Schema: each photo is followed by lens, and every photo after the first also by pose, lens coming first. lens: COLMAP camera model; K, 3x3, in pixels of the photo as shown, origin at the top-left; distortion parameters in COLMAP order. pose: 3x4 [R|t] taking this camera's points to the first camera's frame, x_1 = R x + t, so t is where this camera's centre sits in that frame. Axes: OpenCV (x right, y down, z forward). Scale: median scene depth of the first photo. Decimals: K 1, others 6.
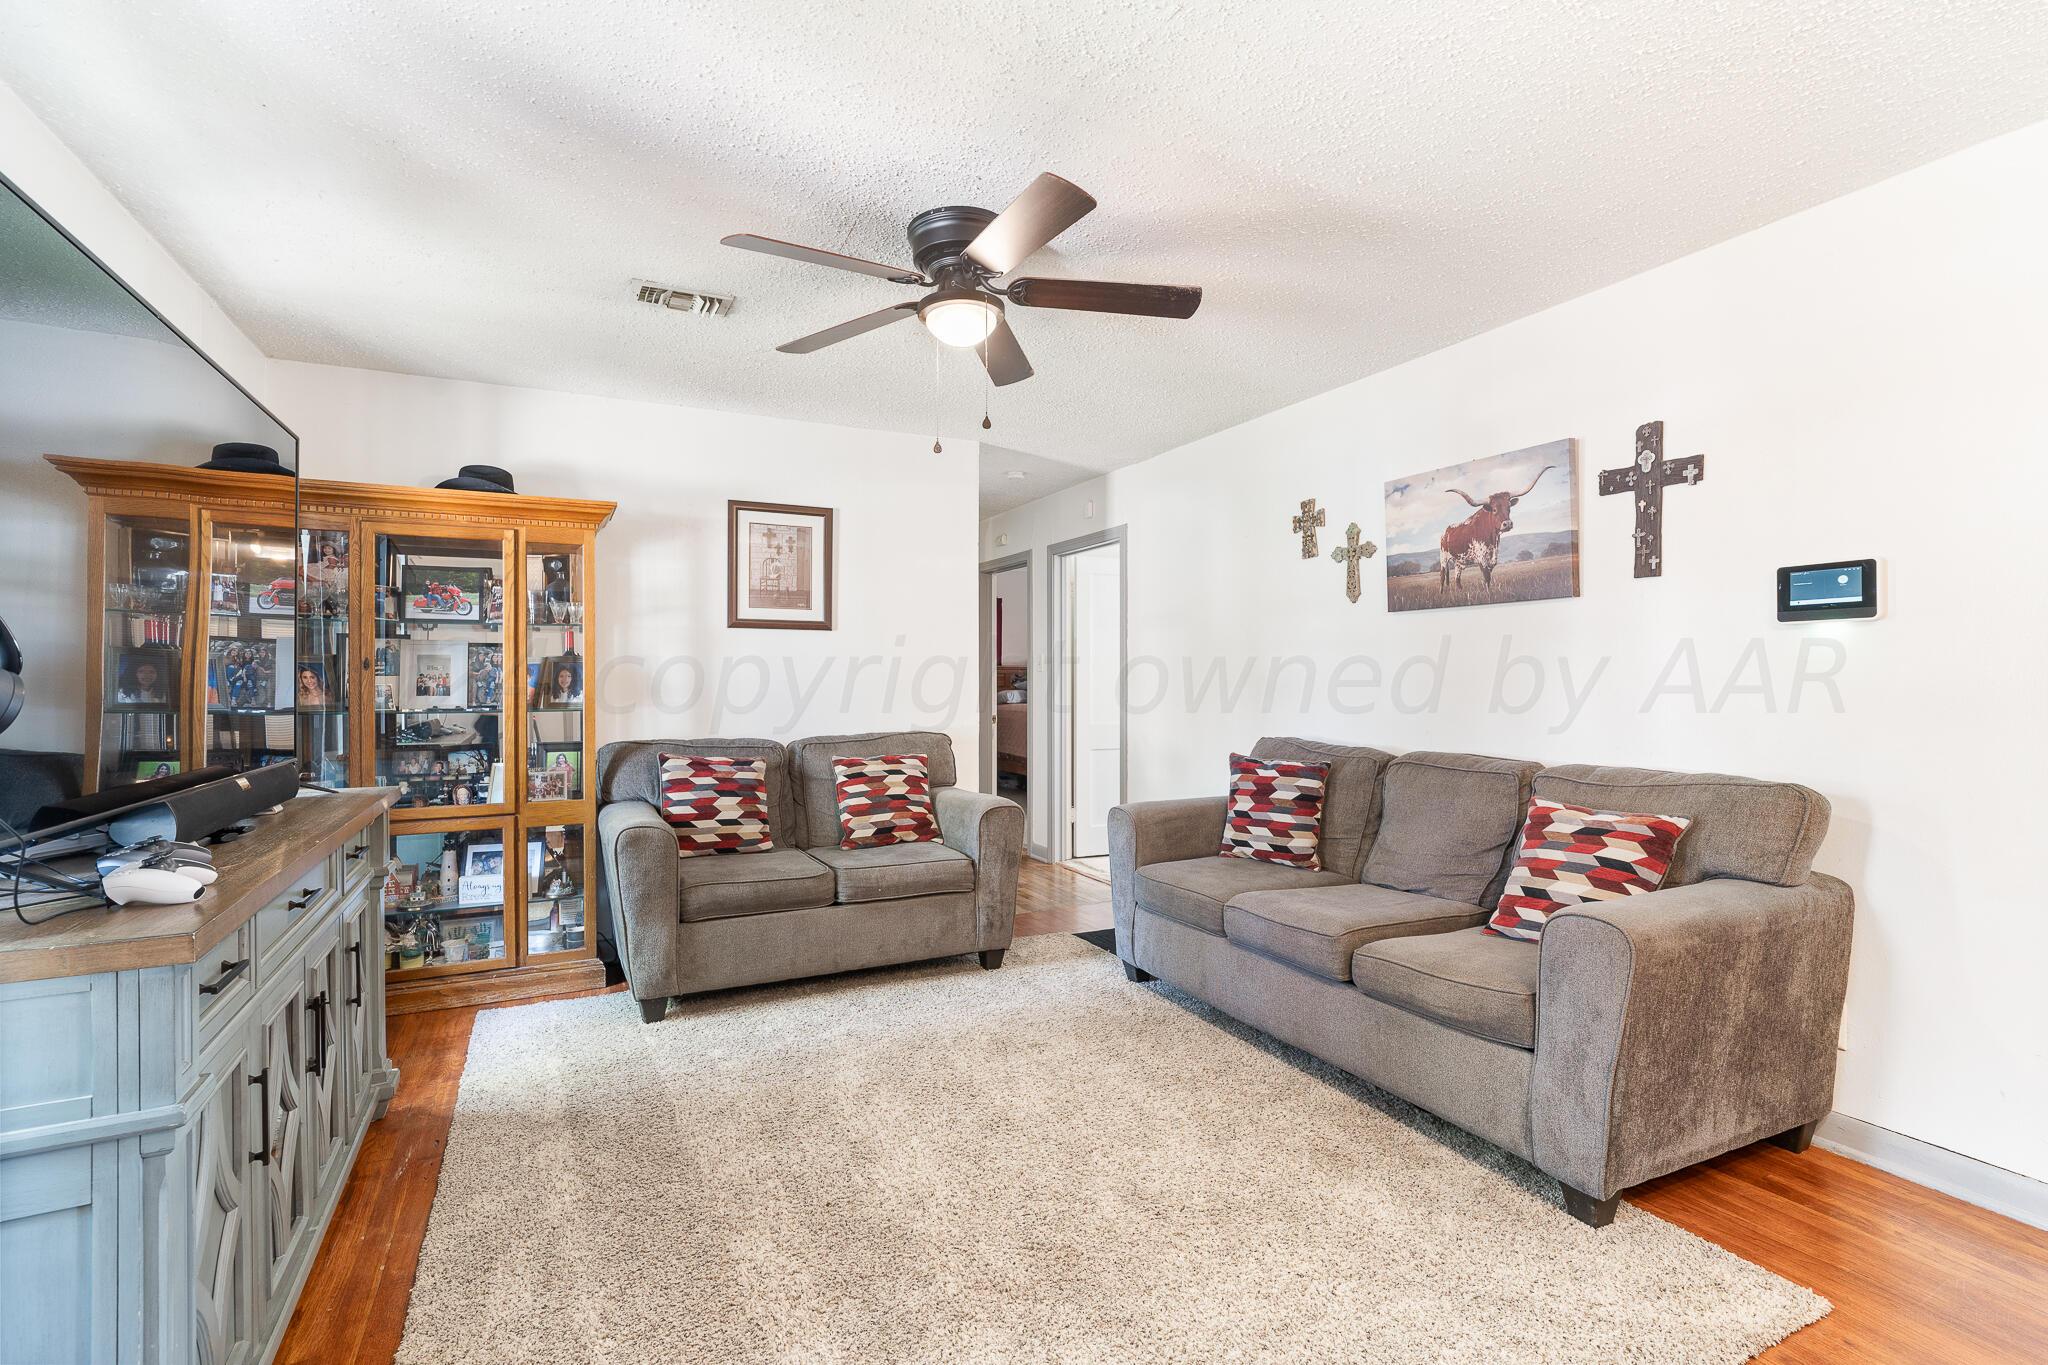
lens RADIAL K [[957.5, 0, 1024.0], [0, 957.5, 682.5], [0, 0, 1]] dist [-0.024192, 0.014898]
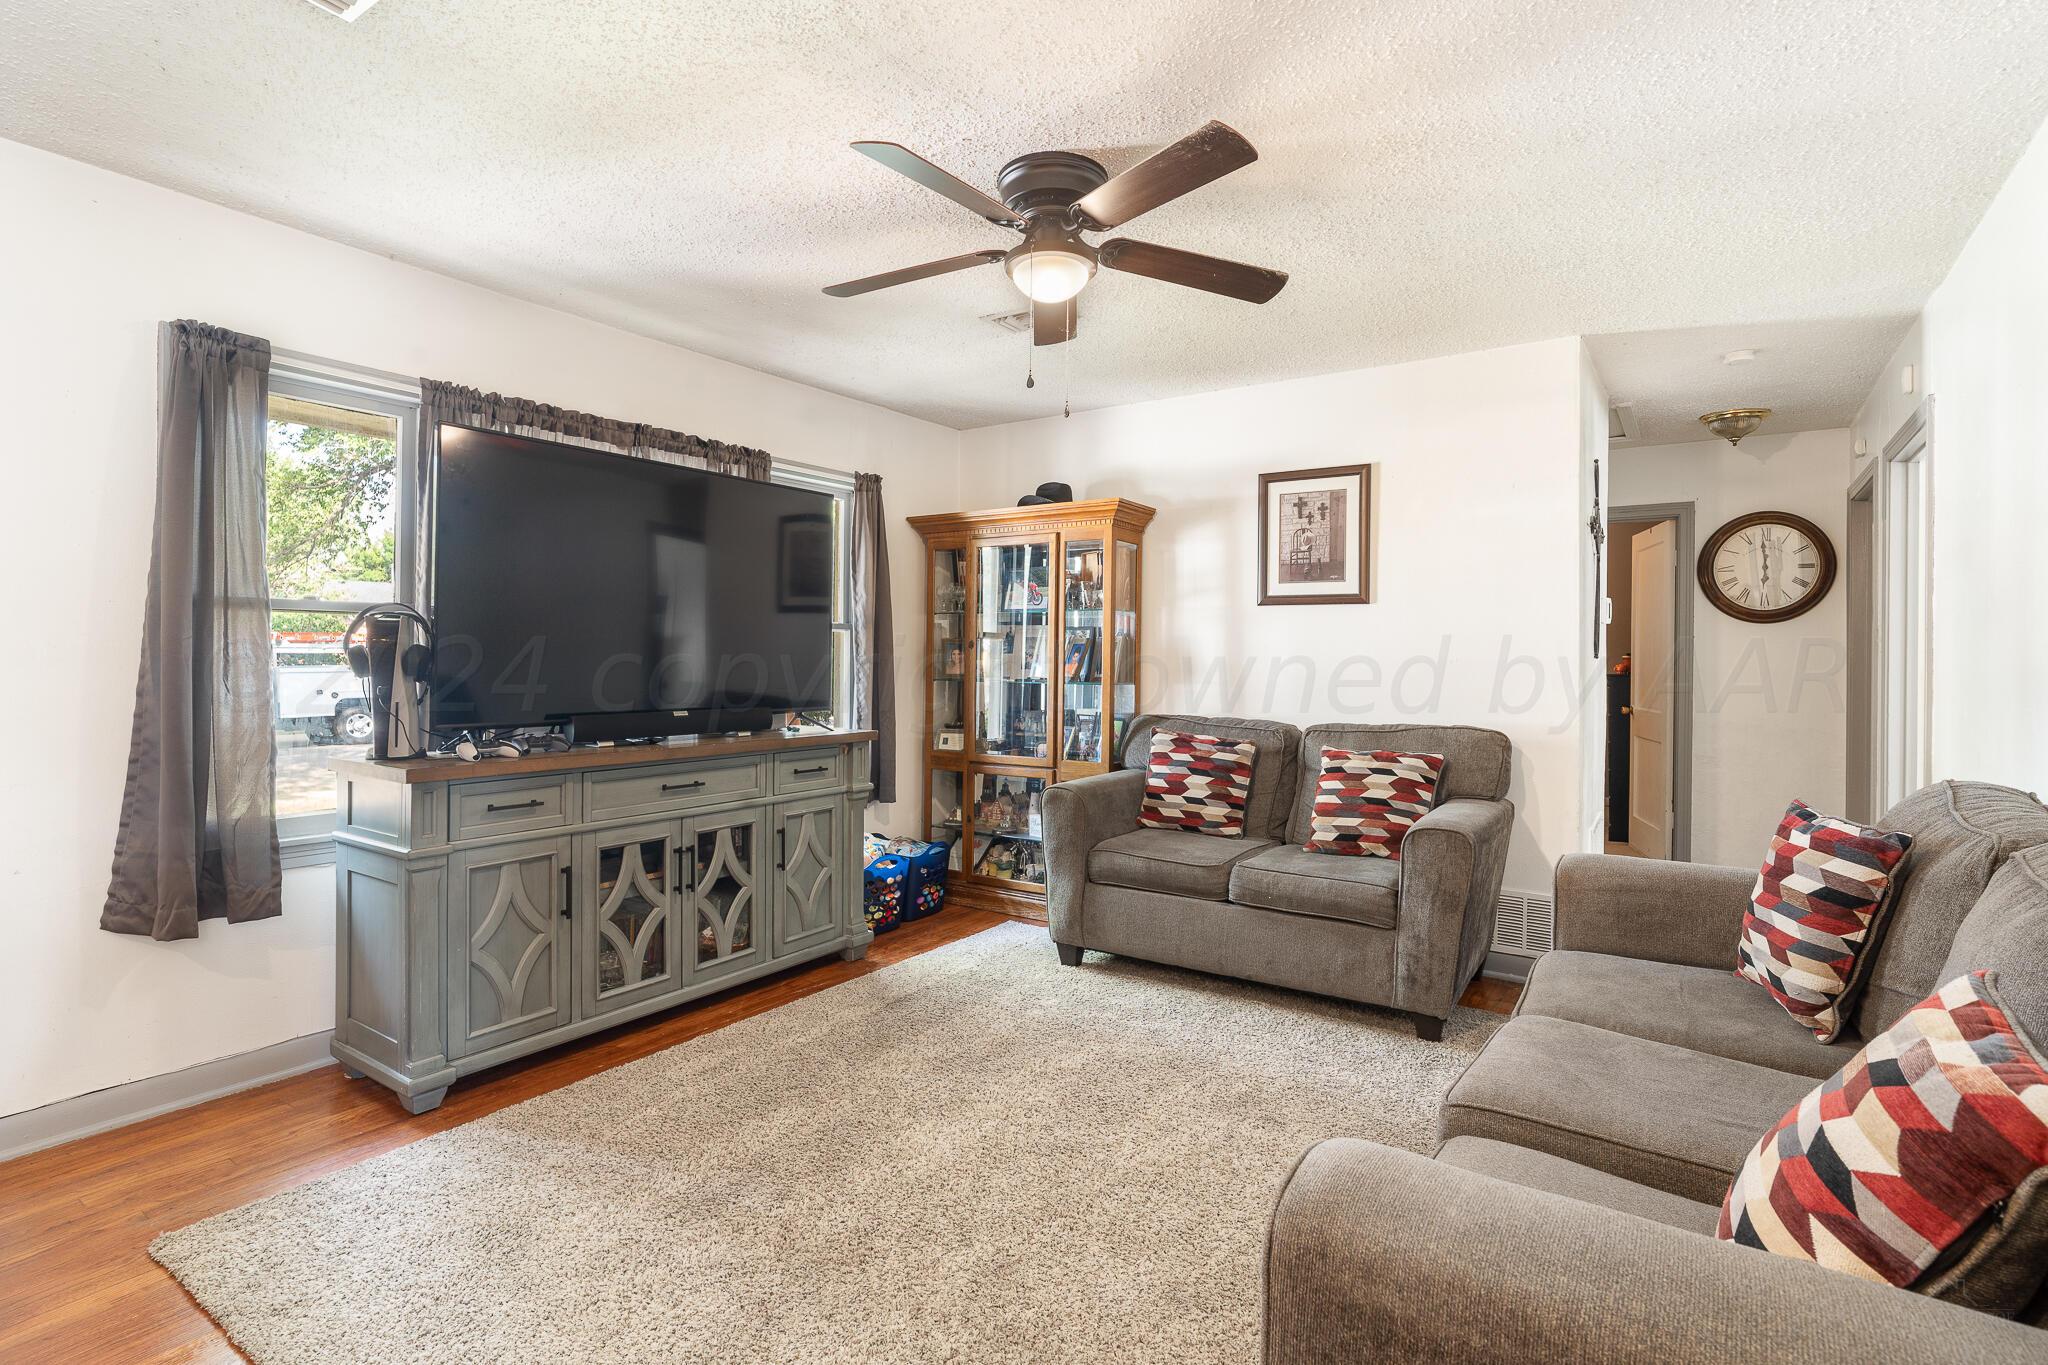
lens RADIAL K [[990.4, 0, 1029.1], [0, 990.4, 660.5], [0, 0, 1]] dist [-0.001793, -0.000129]
pose [[0.482168, 0.008313, -0.876039, 0.503335], [-0.014078, 0.999899, 0.001740, 0.000076], [0.875965, 0.011494, 0.482237, 0.337440]]
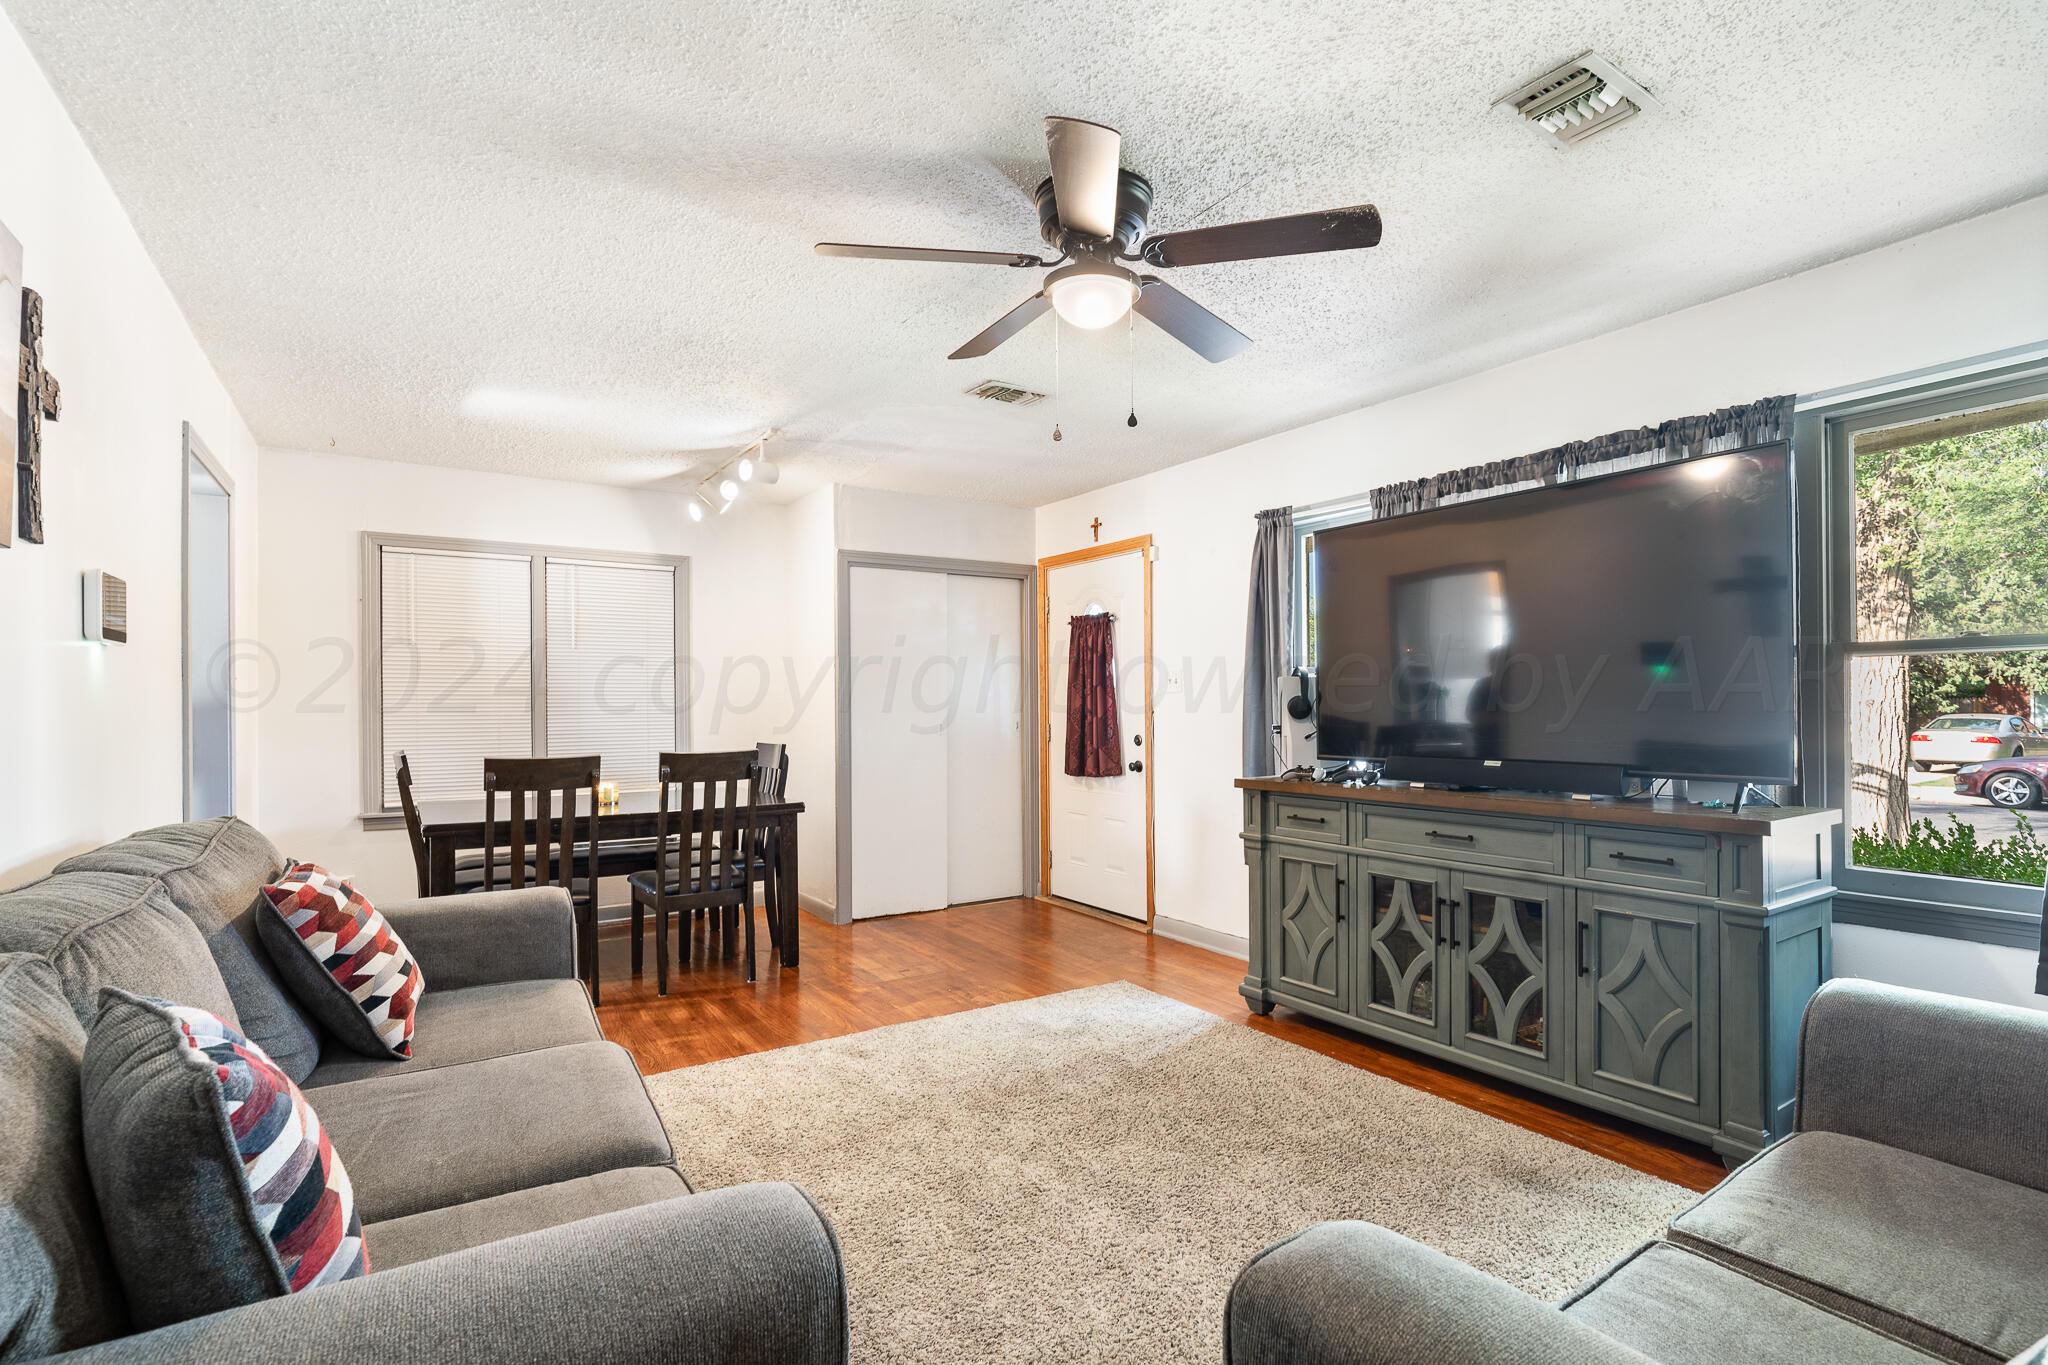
lens RADIAL K [[979.4, 0, 1025.3], [0, 979.4, 700.7], [0, 0, 1]] dist [-0.001387, -0.000049]
pose [[-0.993749, 0.013630, -0.110803, 0.088890], [0.013413, 0.999906, 0.002701, -0.005523], [0.110830, 0.001198, -0.993839, 1.185833]]
